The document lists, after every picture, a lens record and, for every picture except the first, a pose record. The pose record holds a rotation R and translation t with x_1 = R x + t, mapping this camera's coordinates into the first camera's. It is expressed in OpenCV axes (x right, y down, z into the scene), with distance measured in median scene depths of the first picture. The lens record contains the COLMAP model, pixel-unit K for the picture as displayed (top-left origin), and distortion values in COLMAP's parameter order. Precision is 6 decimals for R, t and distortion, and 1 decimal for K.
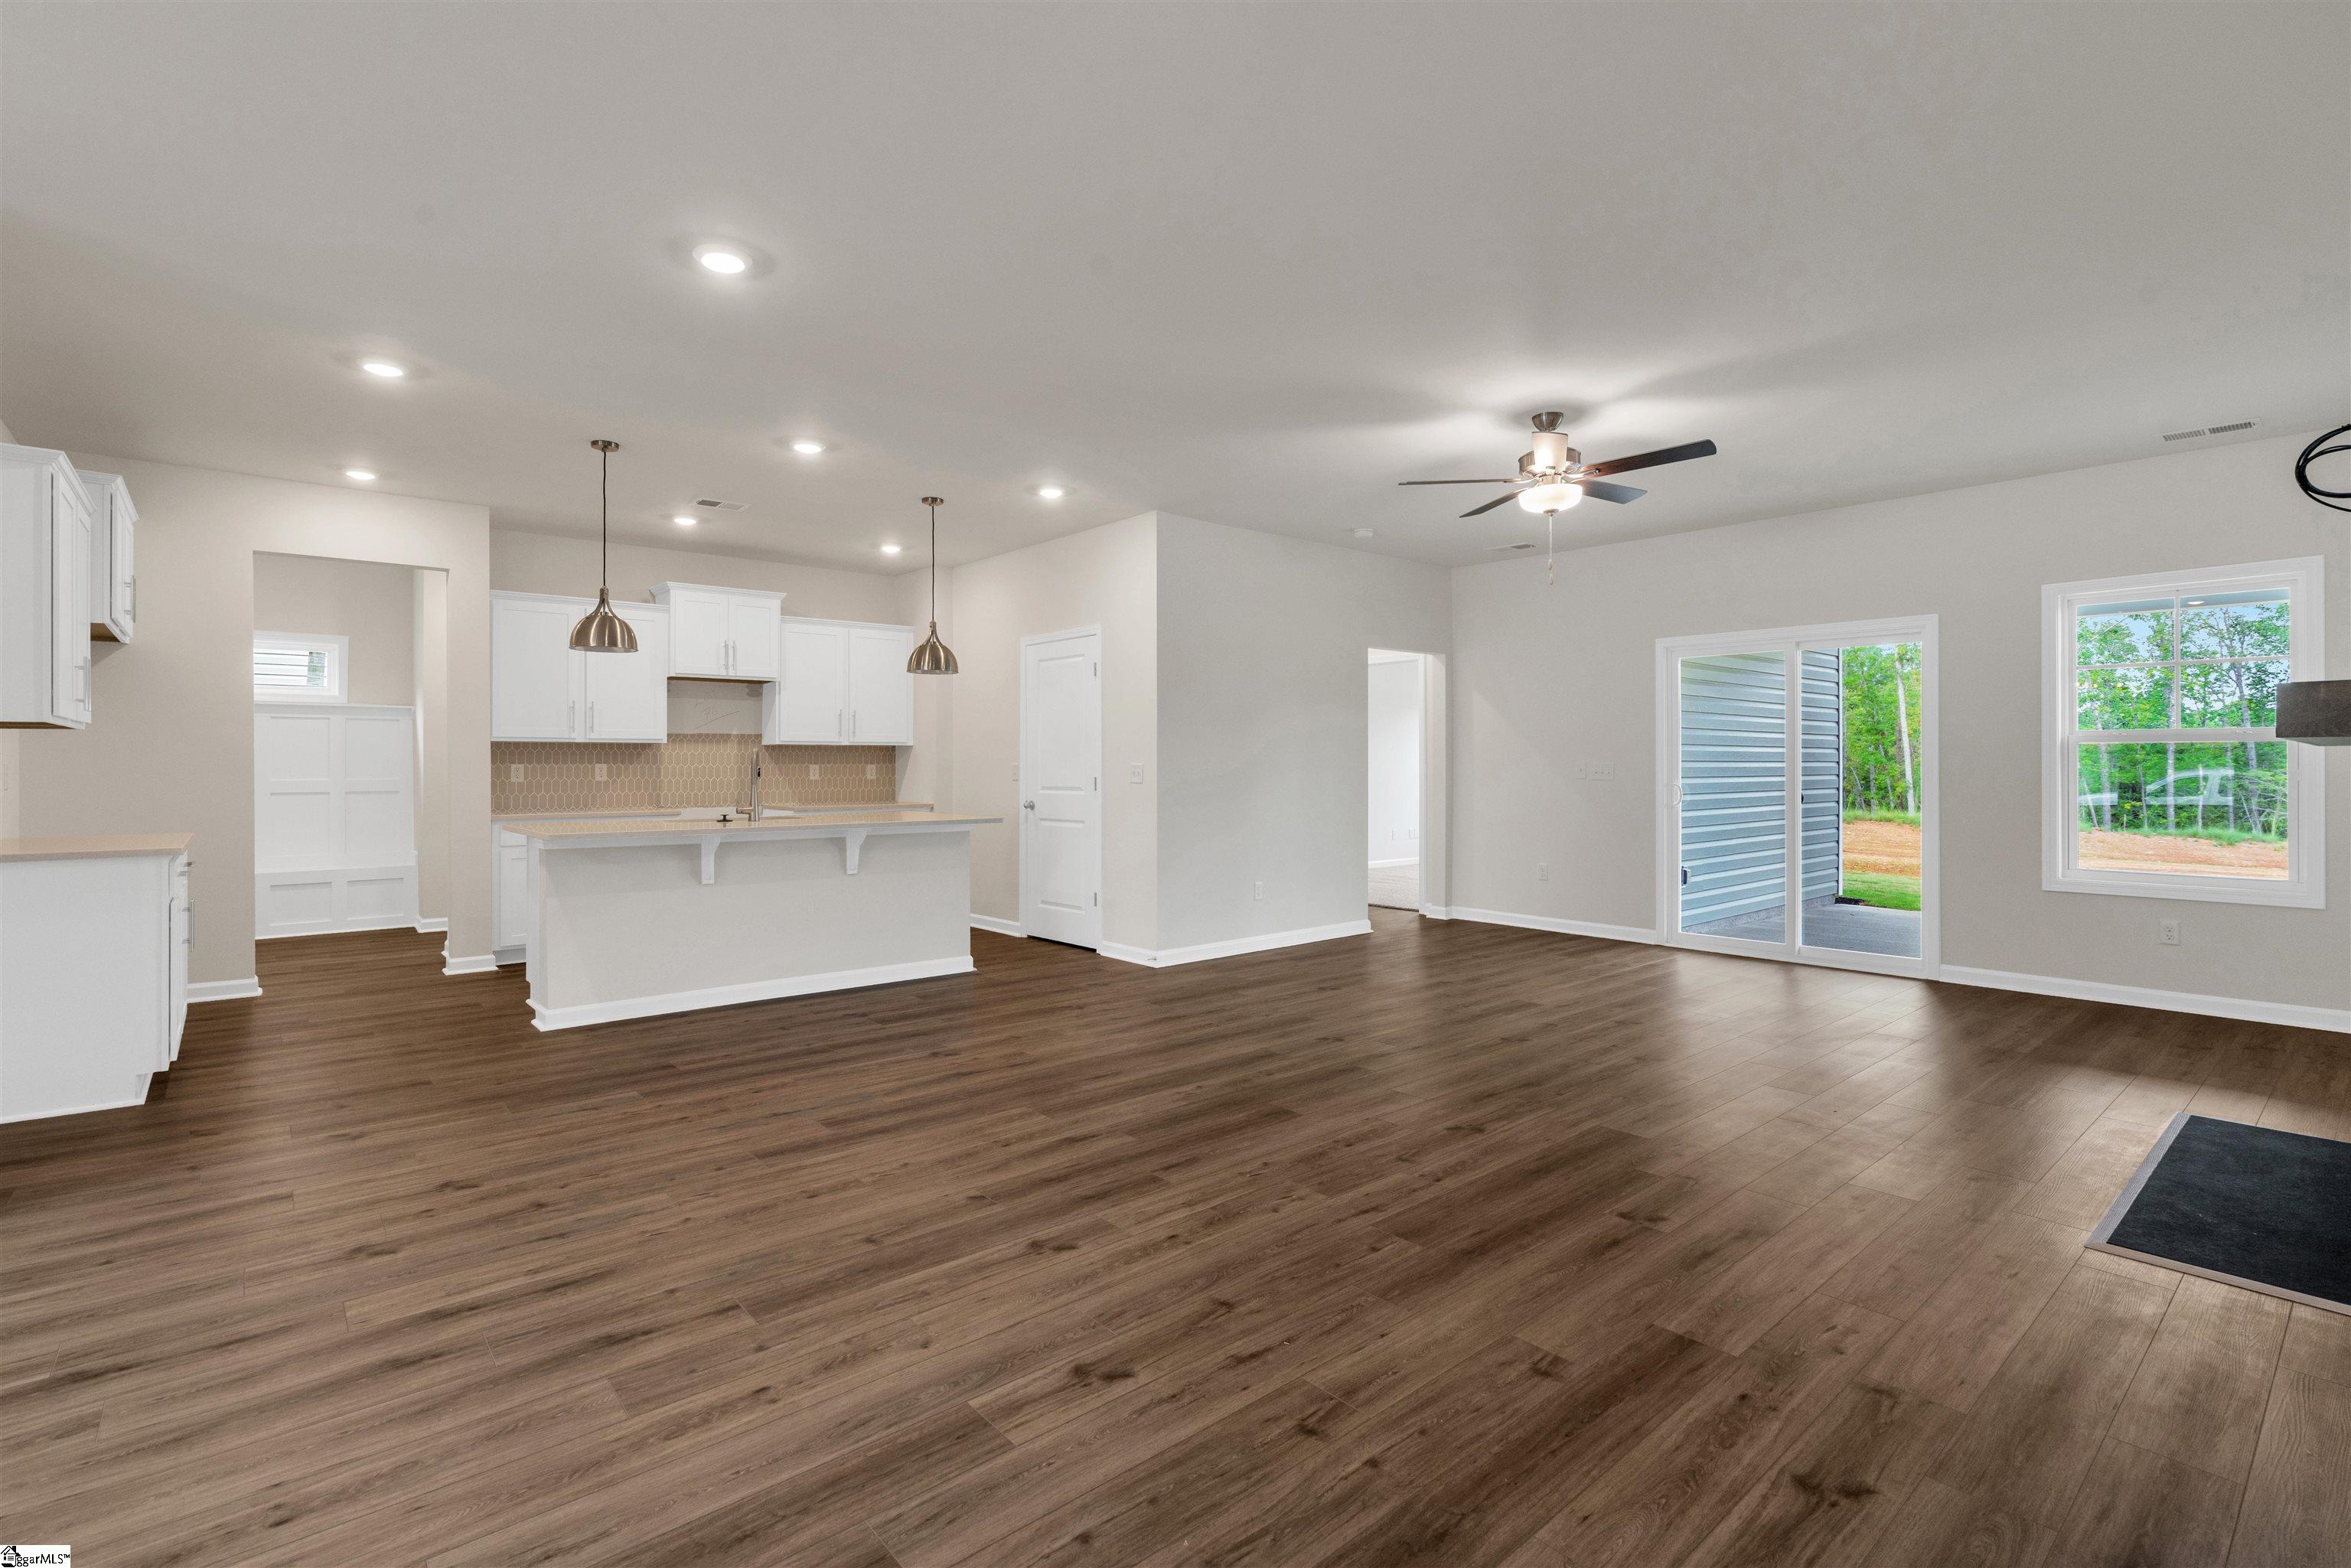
lens RADIAL K [[1070.2, 0, 1137.3], [0, 1070.2, 767.3], [0, 0, 1]] dist [-0.003671, 0.002460]
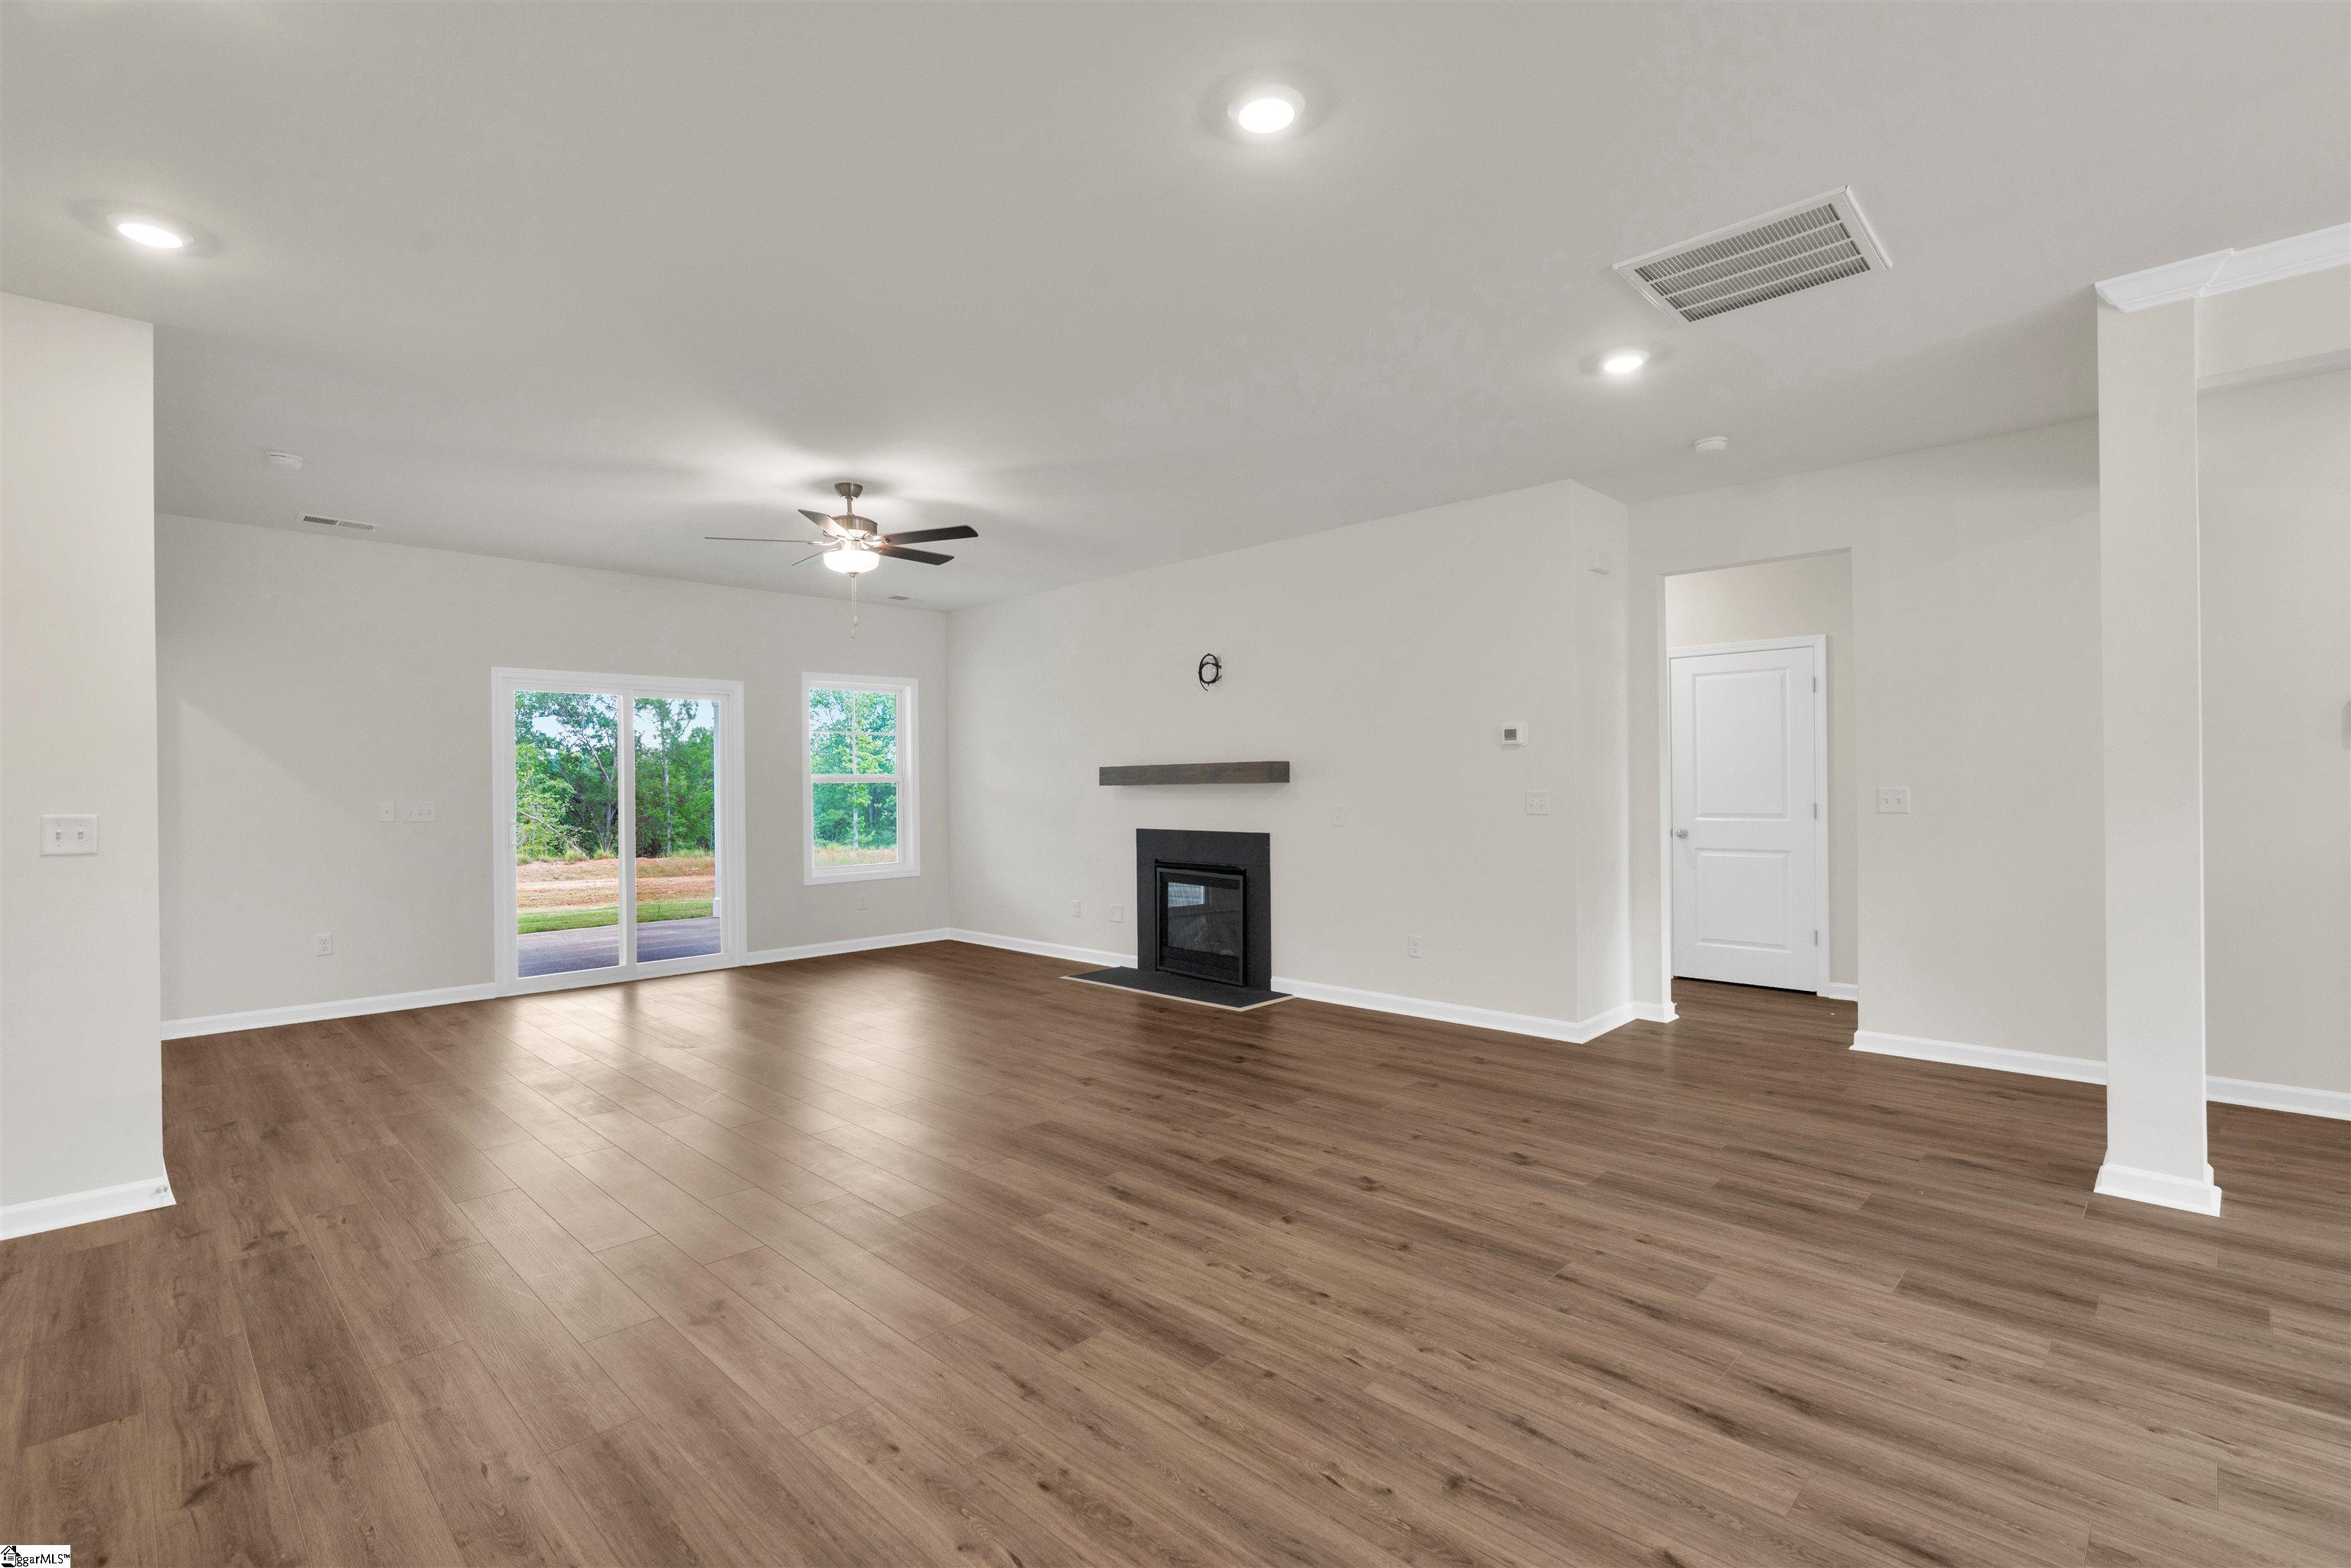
lens RADIAL K [[1070.2, 0, 1178.6], [0, 1070.2, 778.2], [0, 0, 1]] dist [-0.003671, 0.002460]
pose [[-0.105087, 0.010386, 0.994409, -0.883376], [0.014614, 0.999854, -0.008898, -0.012352], [-0.994356, 0.013597, -0.105224, 0.910583]]
